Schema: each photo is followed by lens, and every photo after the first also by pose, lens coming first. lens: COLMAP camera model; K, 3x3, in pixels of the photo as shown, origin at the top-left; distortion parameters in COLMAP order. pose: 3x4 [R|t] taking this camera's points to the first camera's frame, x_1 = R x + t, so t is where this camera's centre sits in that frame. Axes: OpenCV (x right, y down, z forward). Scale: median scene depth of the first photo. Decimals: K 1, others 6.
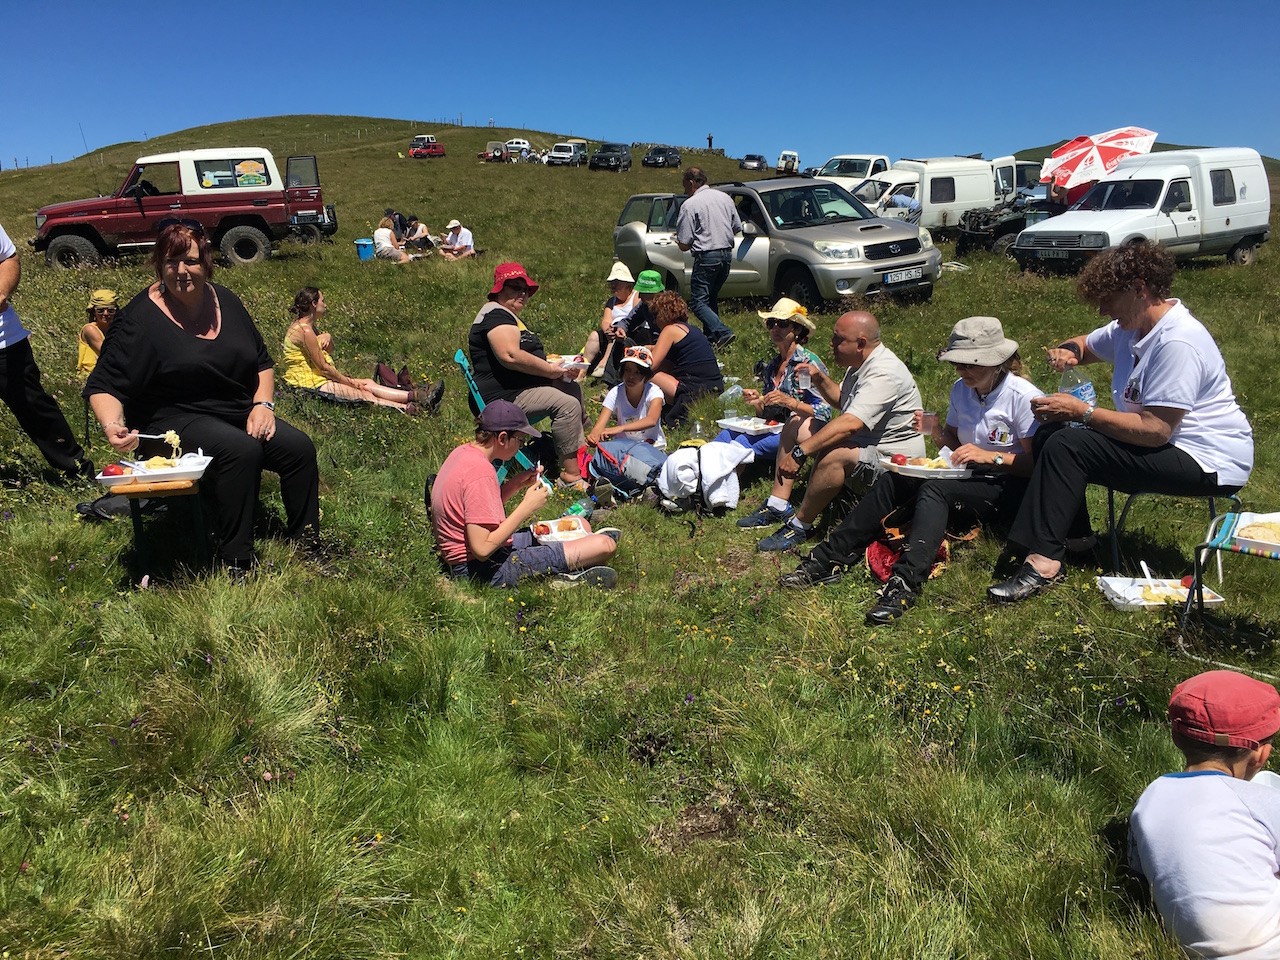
lens RADIAL K [[1059.1, 0, 630.9], [0, 1059.1, 483.3], [0, 0, 1]] dist [0.059755, -0.096327]
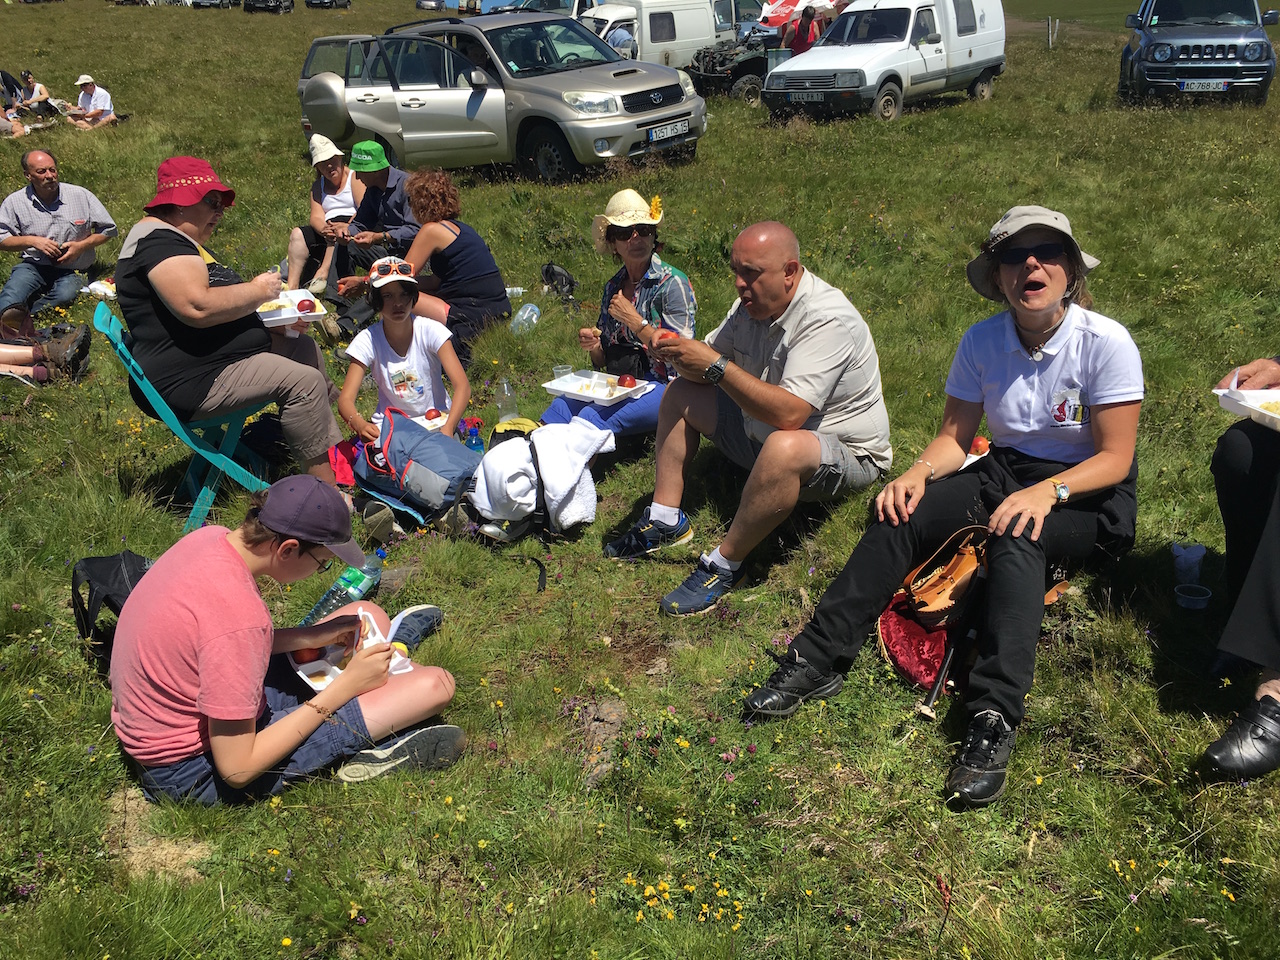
lens RADIAL K [[1101.7, 0, 622.0], [0, 1101.7, 475.5], [0, 0, 1]] dist [0.071635, -0.105370]
pose [[0.964665, -0.117550, 0.235803, -0.043991], [0.090917, 0.988500, 0.120839, -0.090388], [-0.247296, -0.095130, 0.964259, 0.357883]]
